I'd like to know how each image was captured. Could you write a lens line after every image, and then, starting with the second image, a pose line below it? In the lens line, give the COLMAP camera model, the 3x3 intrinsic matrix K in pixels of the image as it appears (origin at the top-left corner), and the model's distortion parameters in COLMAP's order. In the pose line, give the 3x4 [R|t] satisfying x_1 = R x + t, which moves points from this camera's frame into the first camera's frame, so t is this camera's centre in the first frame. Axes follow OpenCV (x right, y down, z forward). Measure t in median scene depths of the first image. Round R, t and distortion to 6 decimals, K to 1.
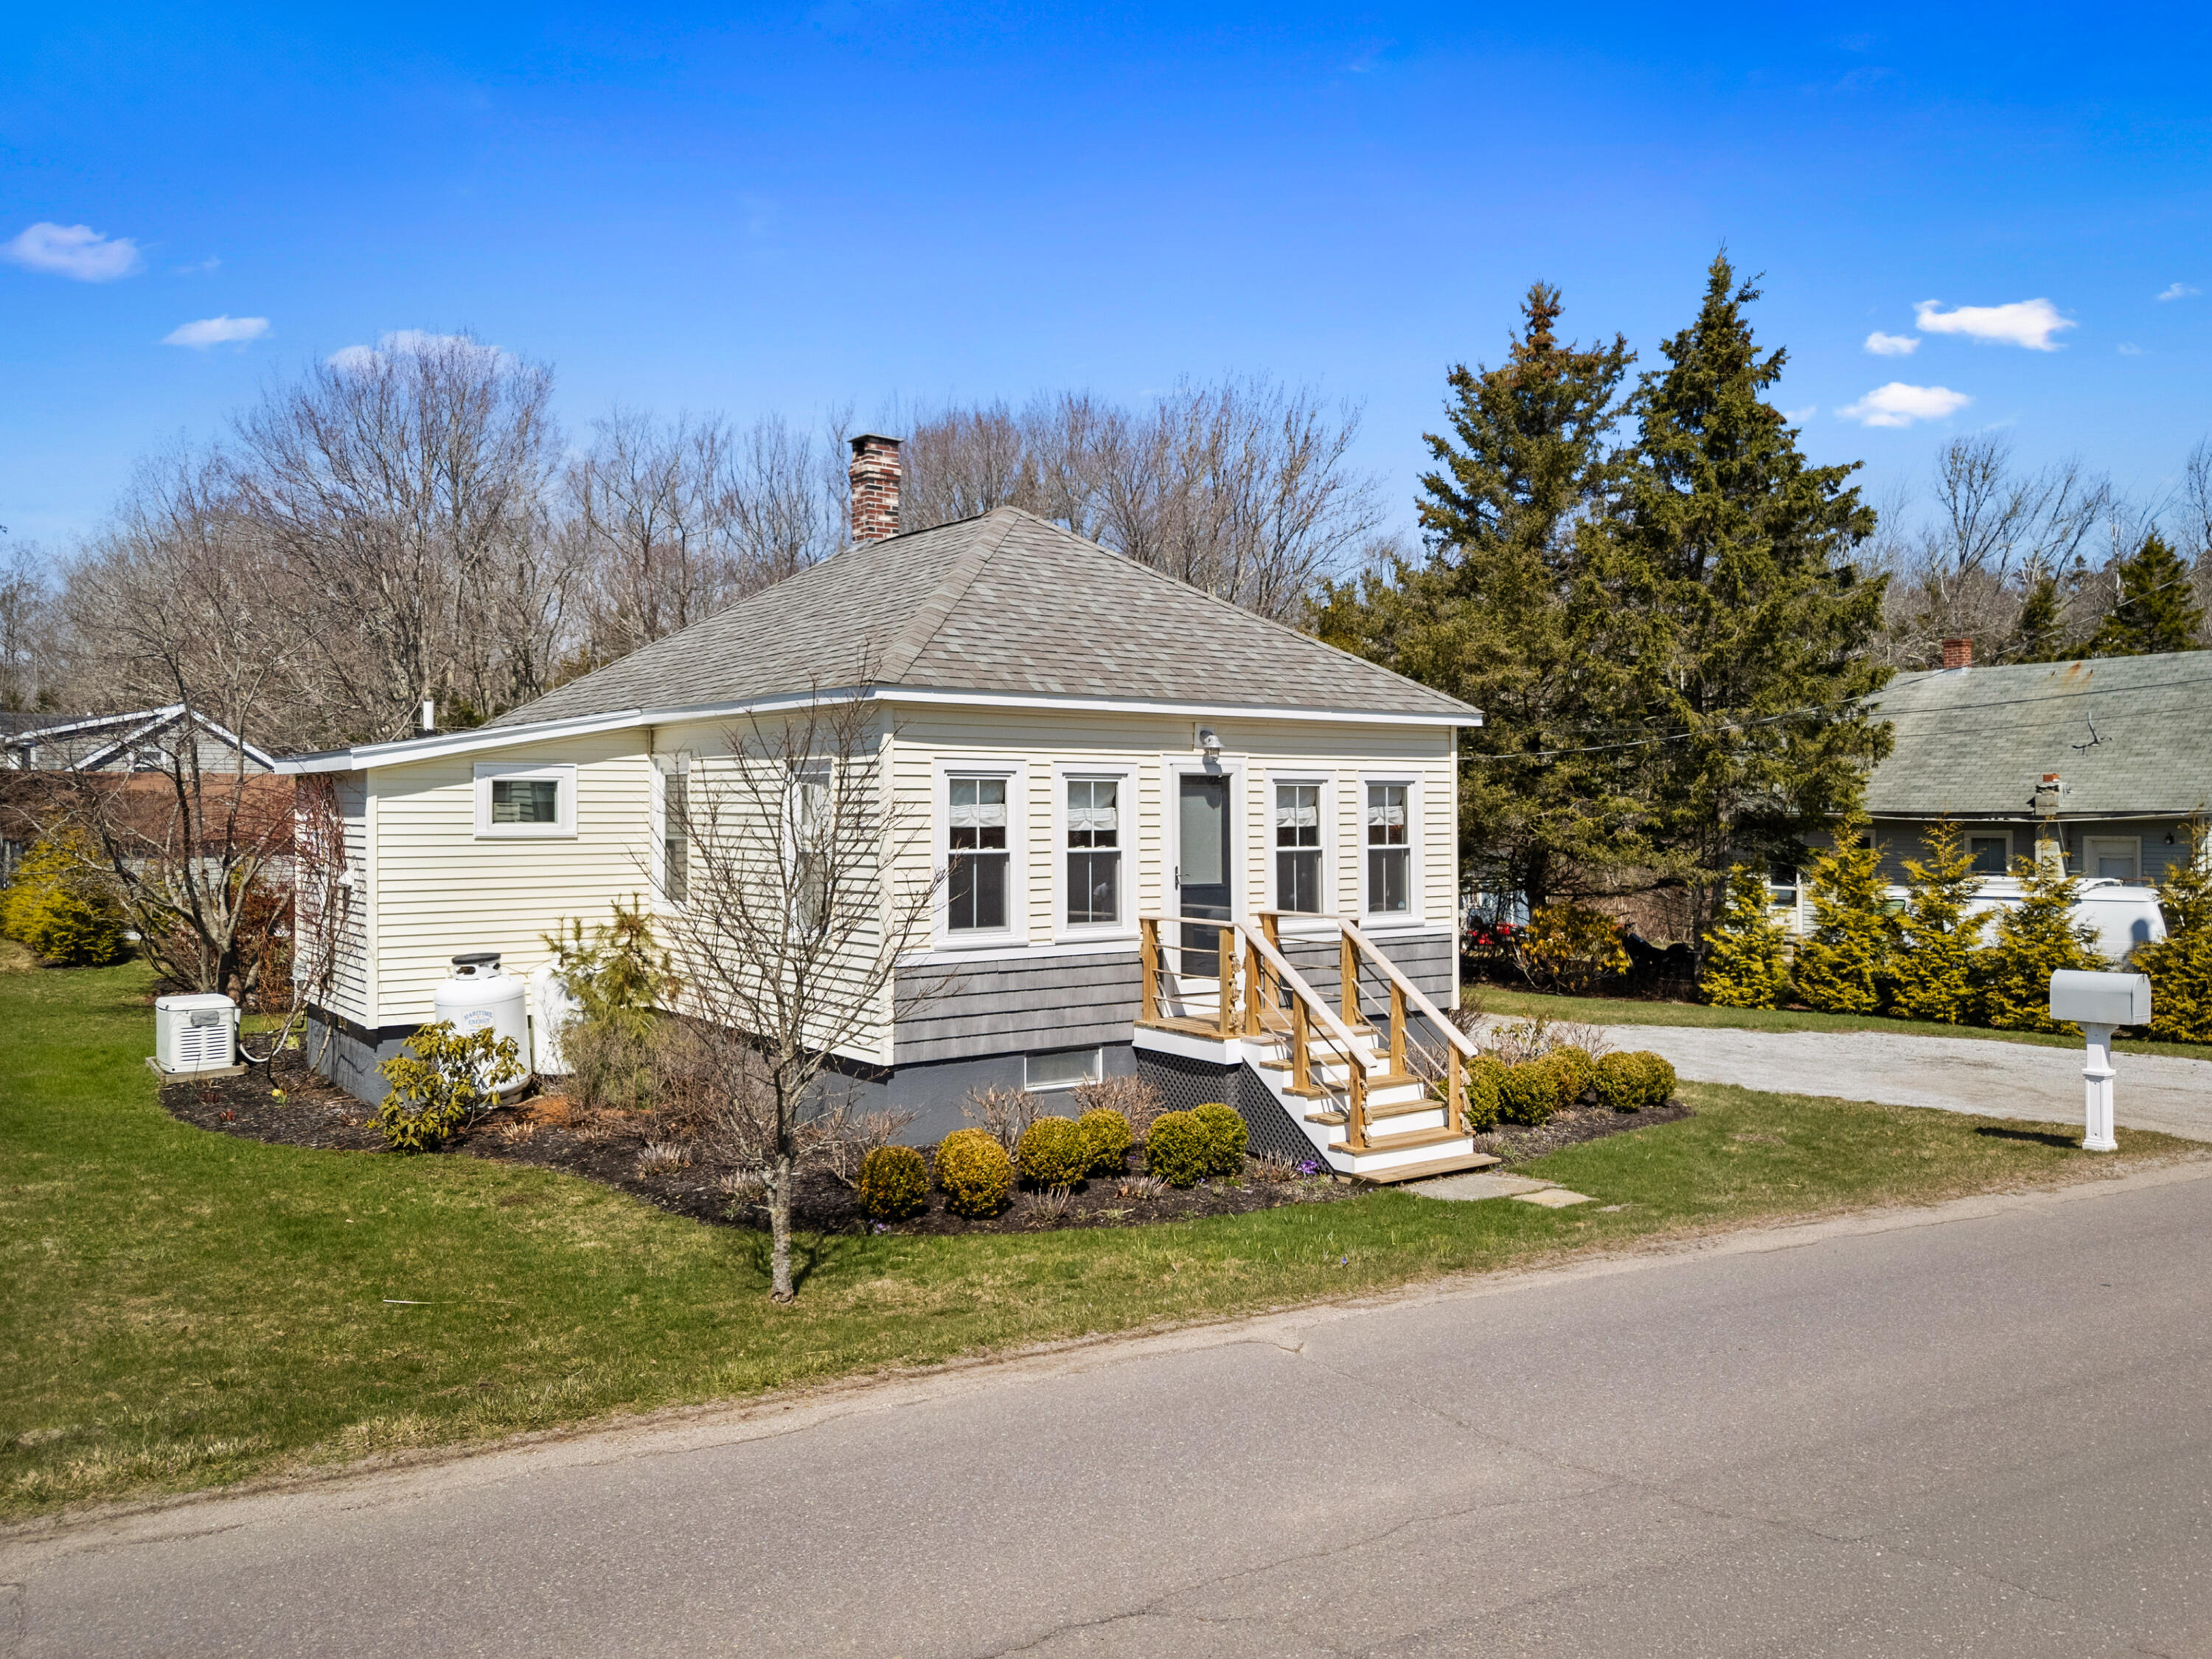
lens RADIAL K [[1686.8, 0, 1106.0], [0, 1686.8, 829.5], [0, 0, 1]] dist [0.072387, -0.001110]
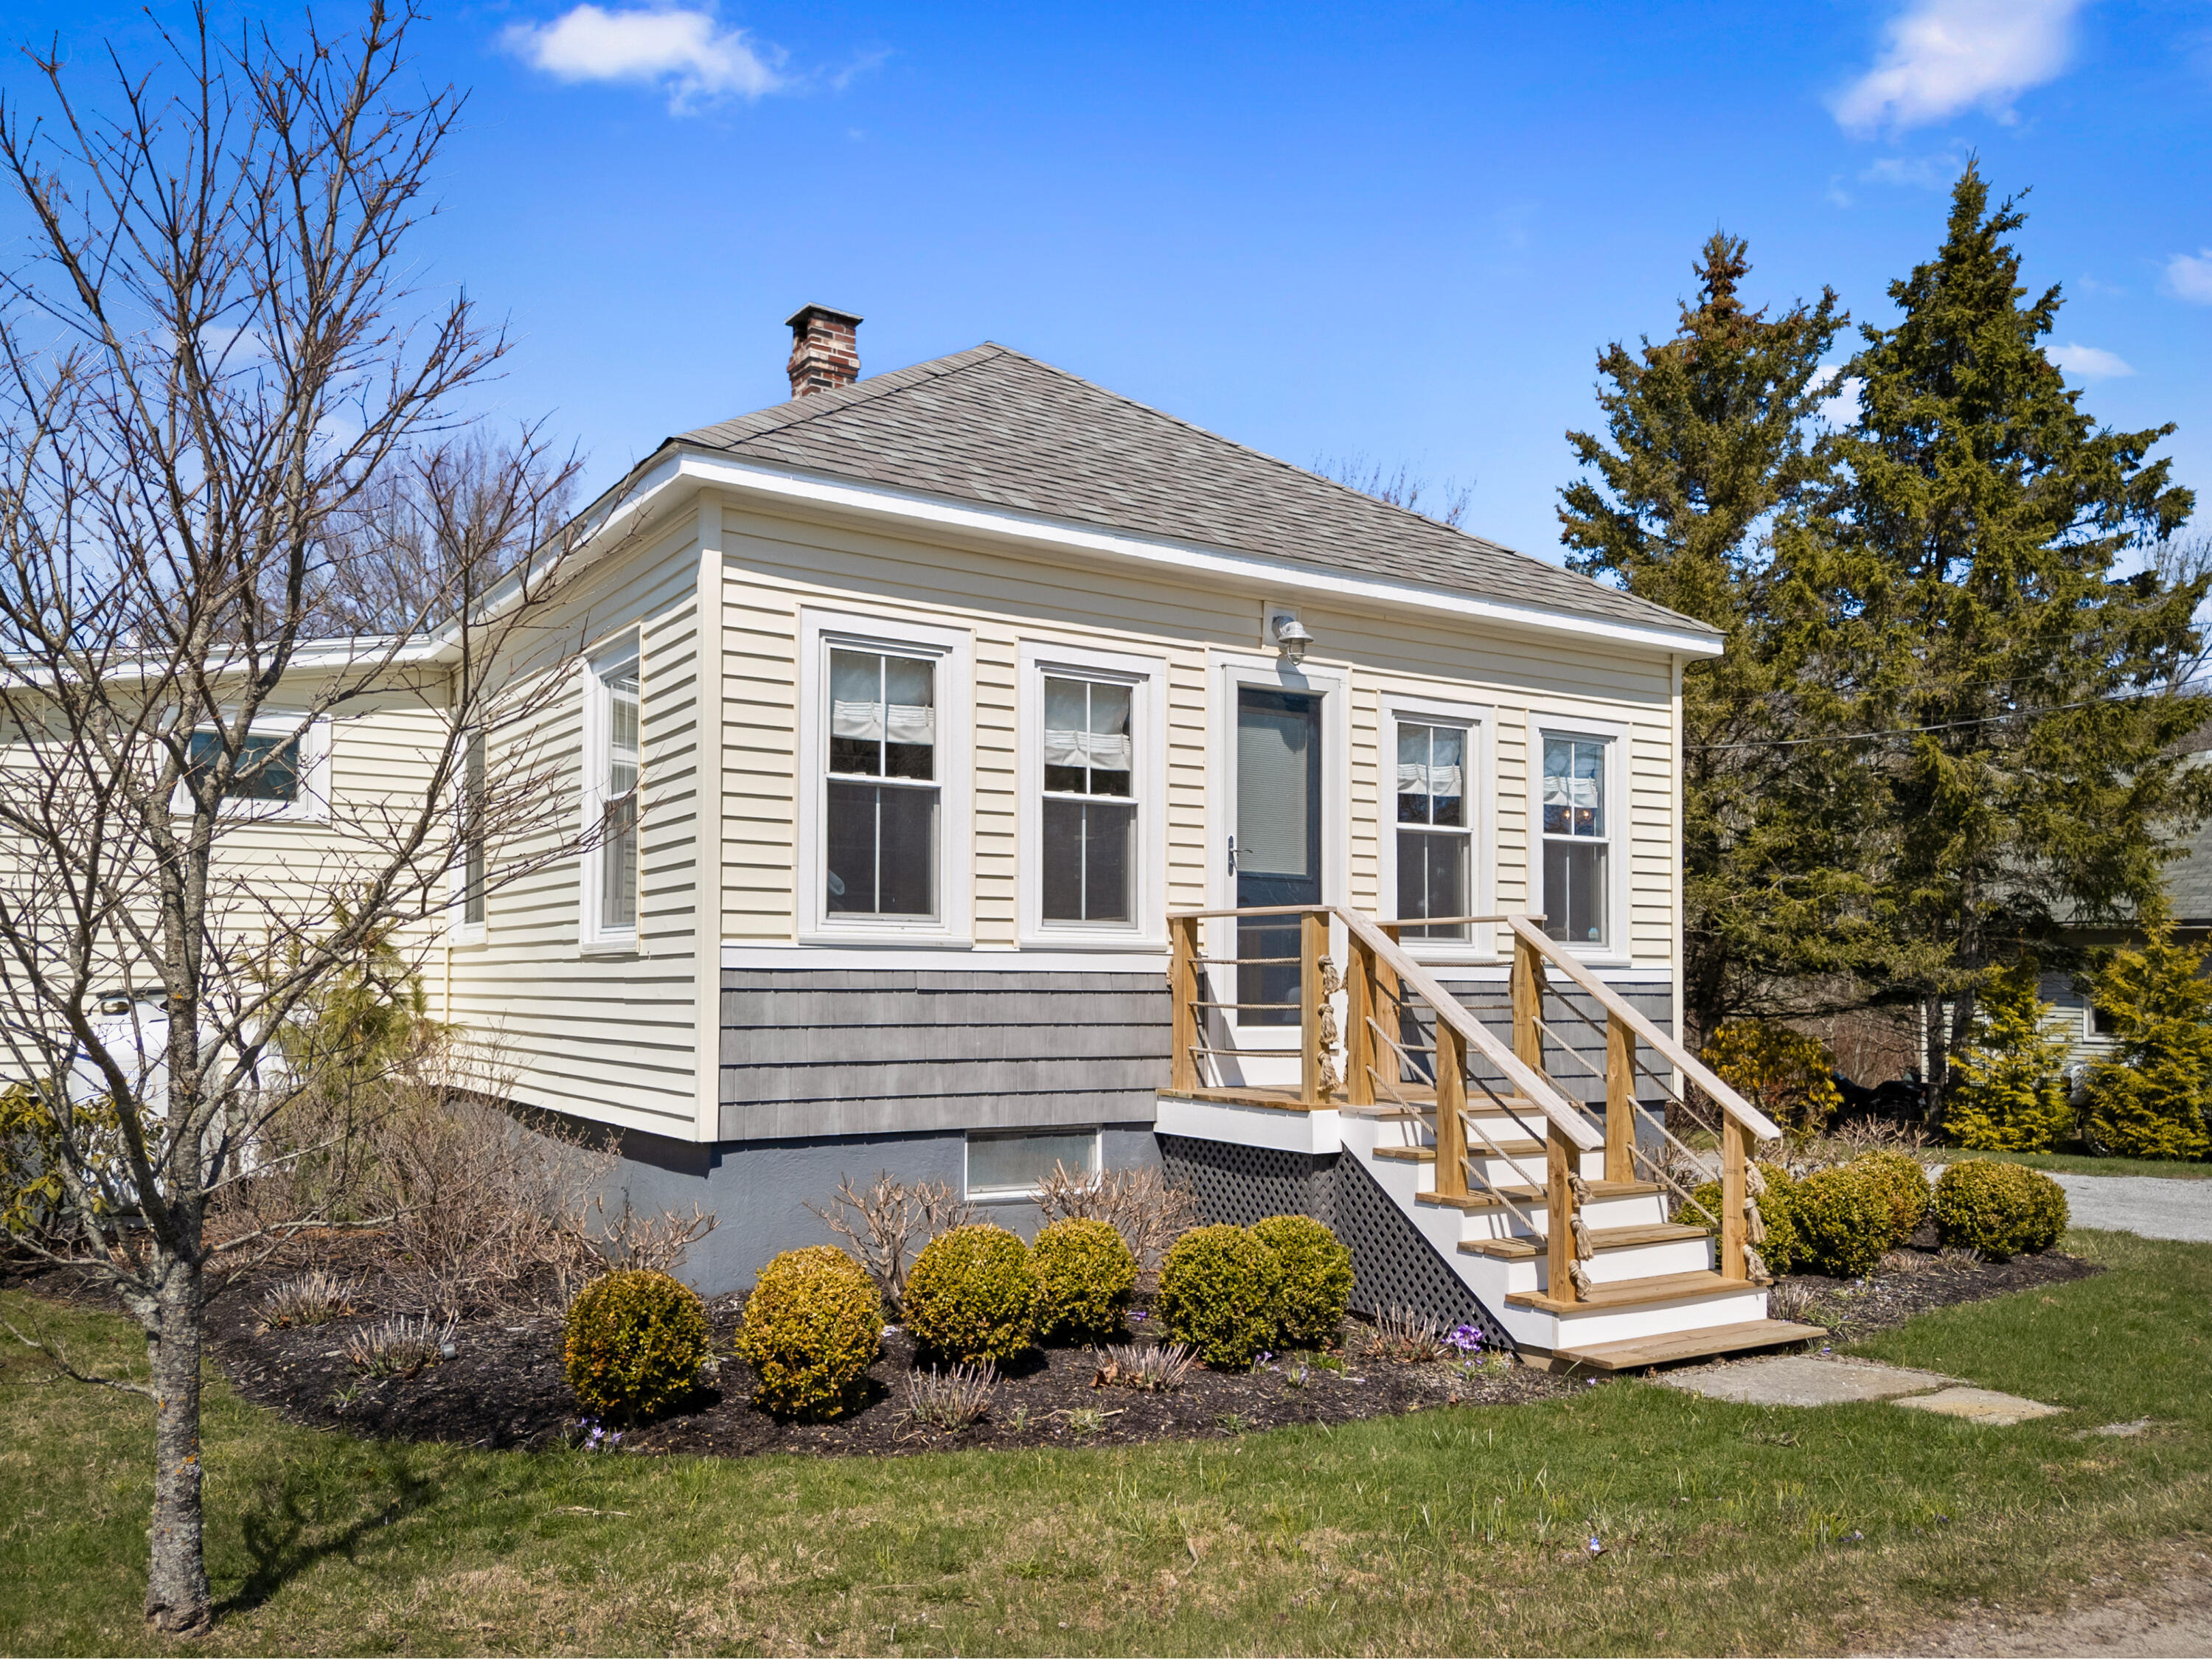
lens RADIAL K [[1727.2, 0, 1077.2], [0, 1727.2, 980.2], [0, 0, 1]] dist [0.041292, 0.011724]
pose [[0.997938, 0.006431, -0.063862, 0.027162], [-0.007581, 0.999813, -0.017790, 0.085908], [0.063735, 0.018238, 0.997800, 0.391149]]
